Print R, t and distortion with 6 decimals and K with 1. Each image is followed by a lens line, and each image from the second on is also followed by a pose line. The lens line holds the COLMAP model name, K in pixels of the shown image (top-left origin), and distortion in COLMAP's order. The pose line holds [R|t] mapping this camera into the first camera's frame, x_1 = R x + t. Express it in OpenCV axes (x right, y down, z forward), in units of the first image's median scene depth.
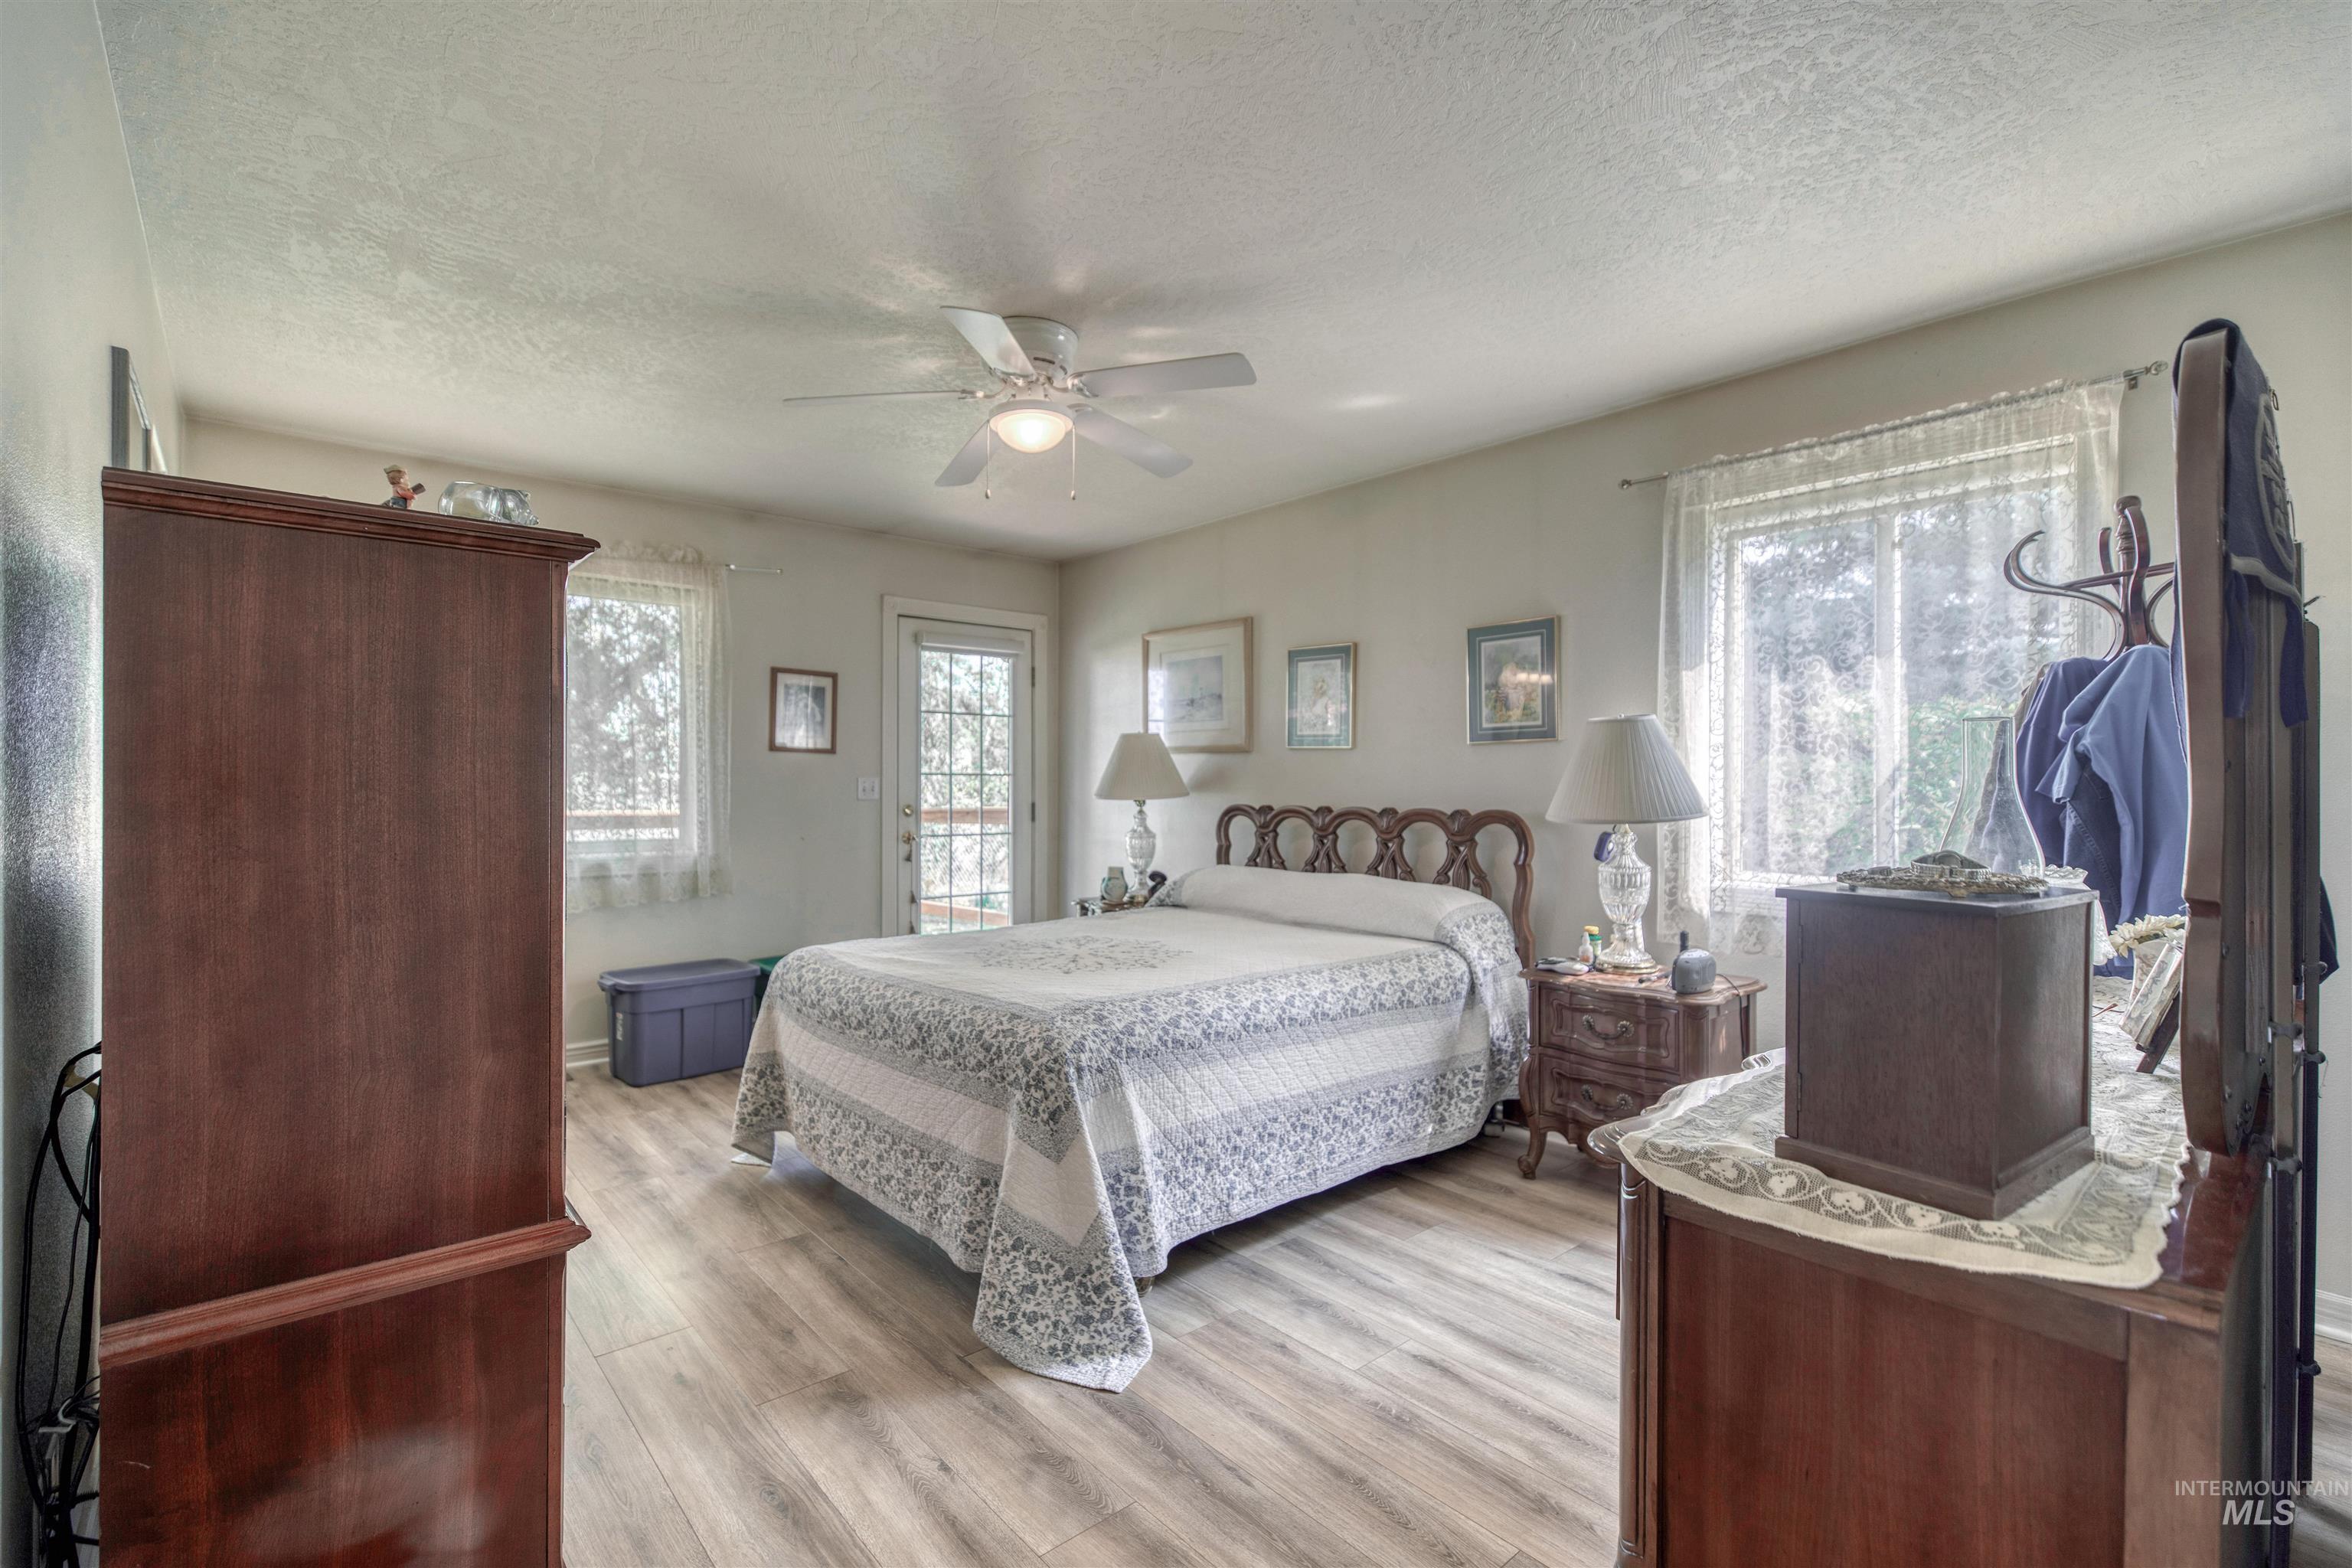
lens RADIAL K [[1079.8, 0, 1184.7], [0, 1079.8, 803.4], [0, 0, 1]] dist [0.001642, -0.000177]
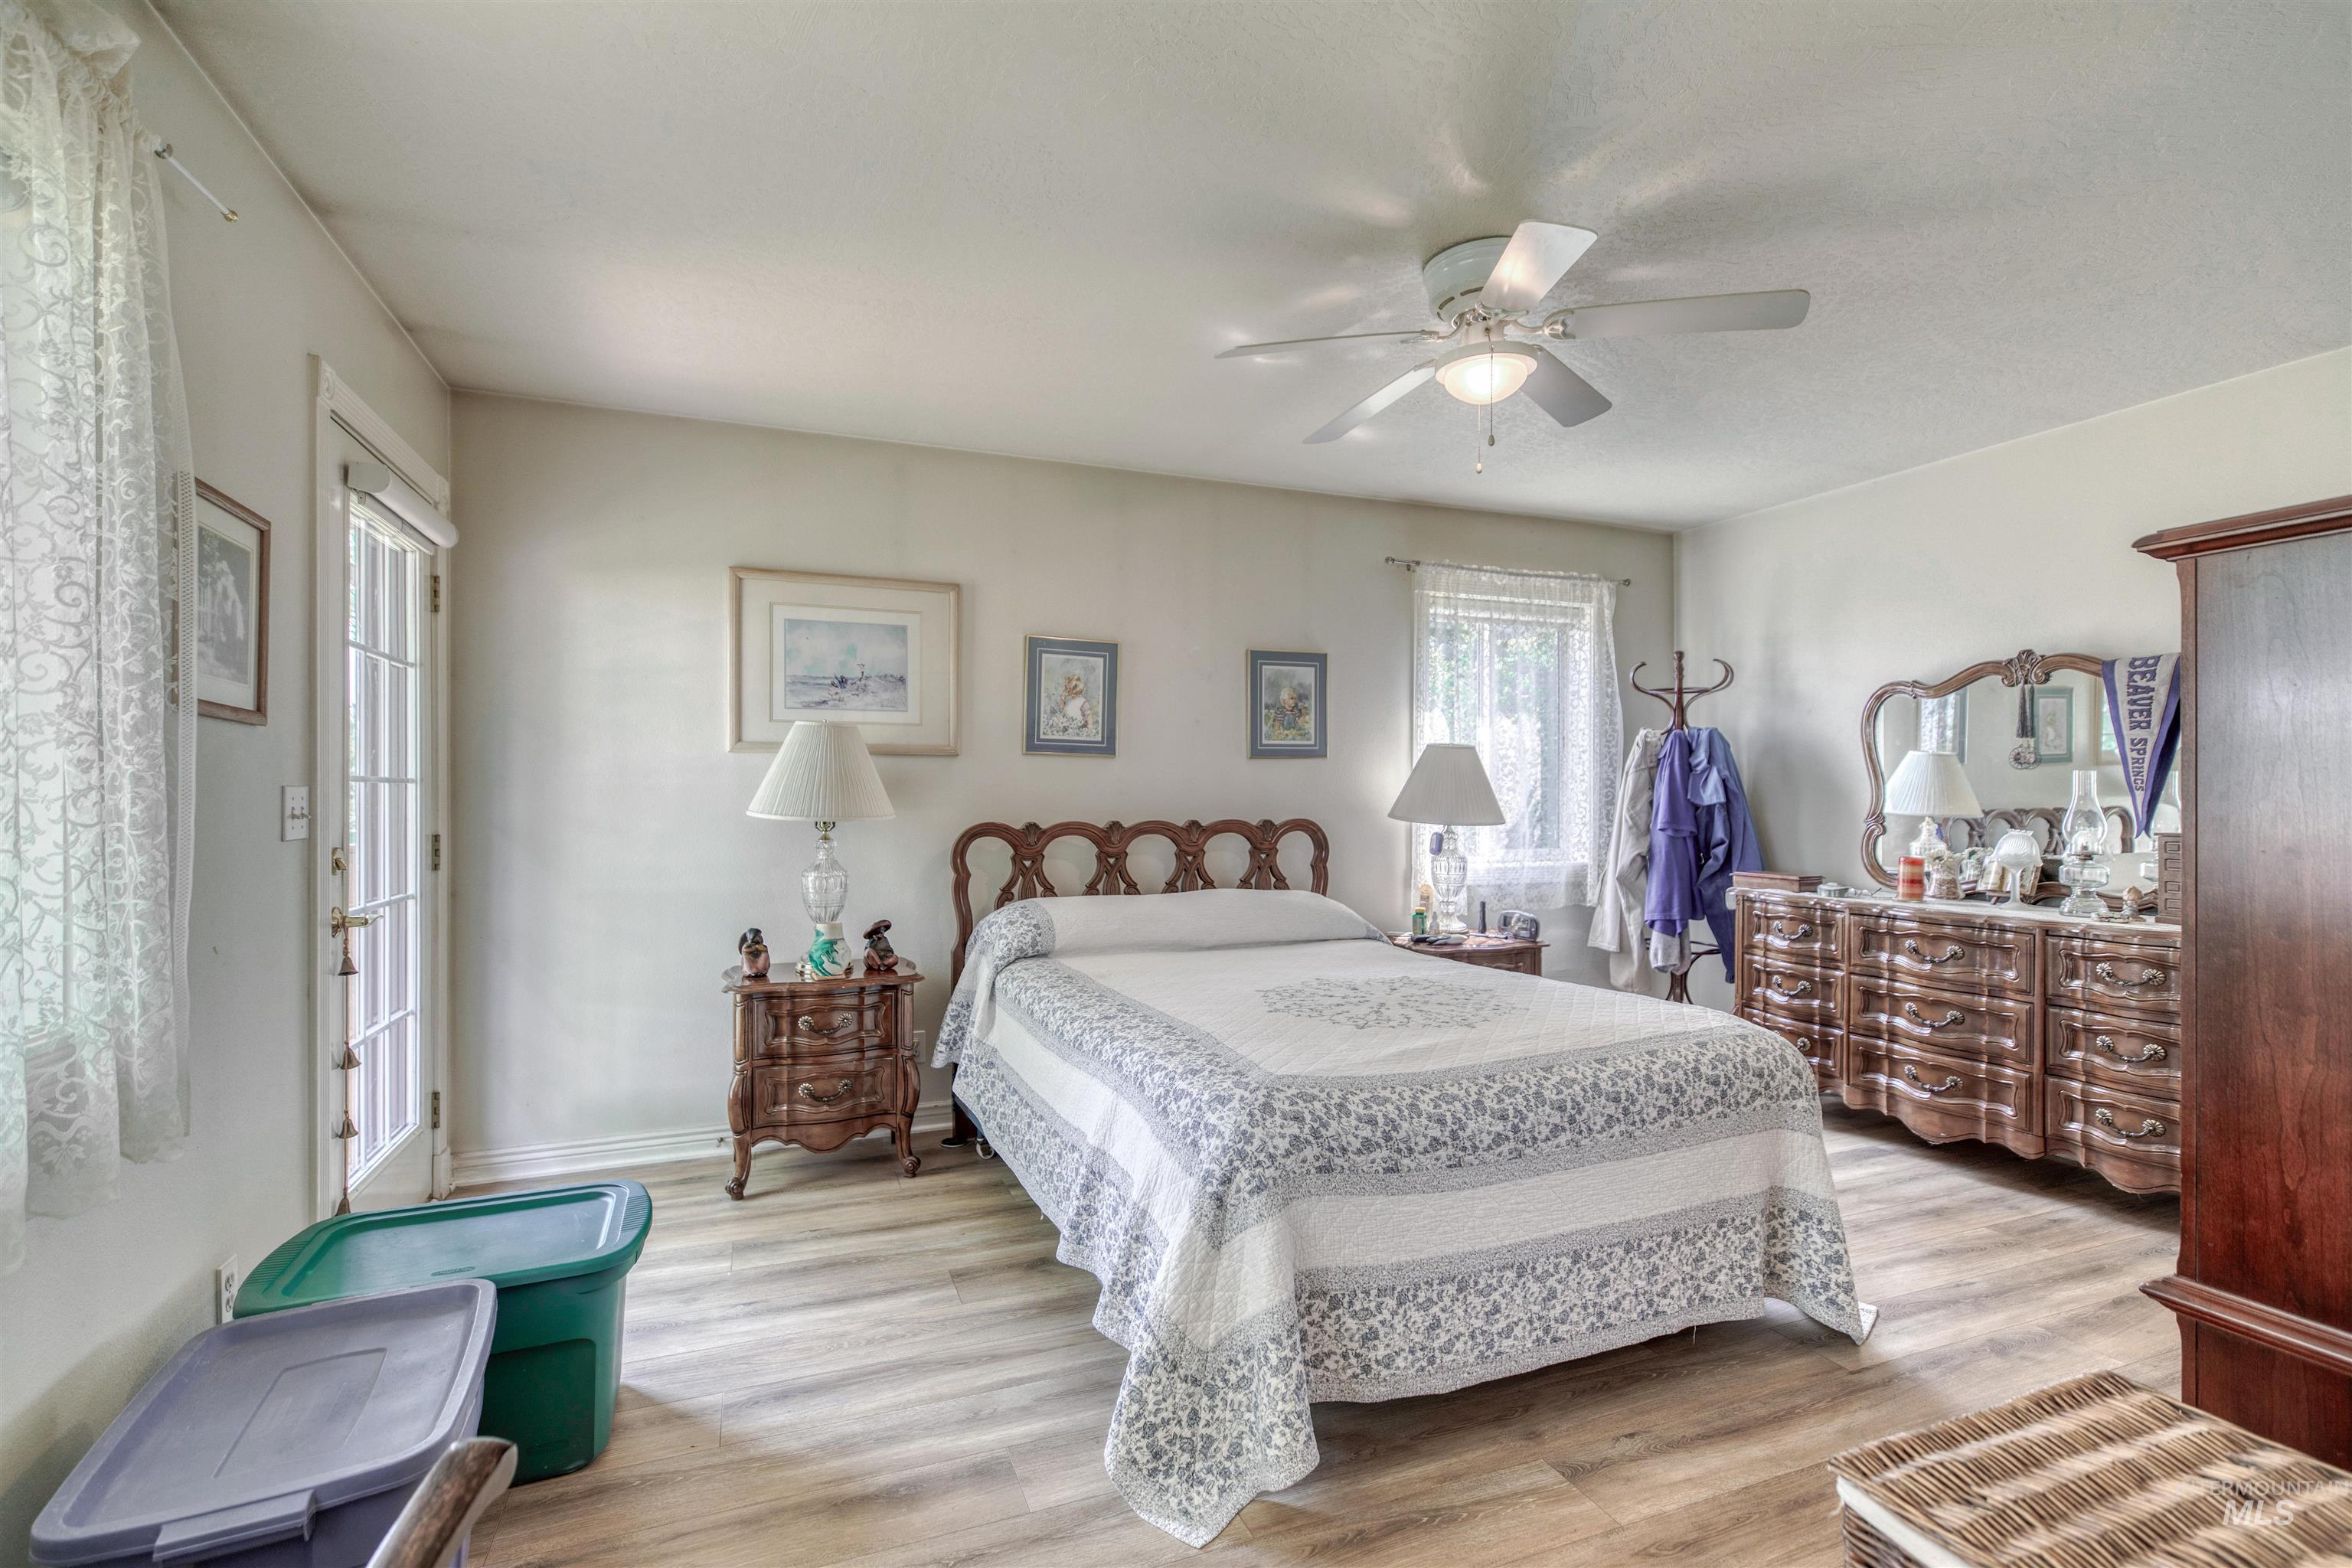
lens RADIAL K [[1079.8, 0, 1184.7], [0, 1079.8, 803.4], [0, 0, 1]] dist [0.001642, -0.000177]
pose [[0.317162, -0.014764, 0.948256, -0.766564], [0.019091, 0.999776, 0.009181, -0.020564], [-0.948179, 0.015191, 0.317373, 0.717638]]
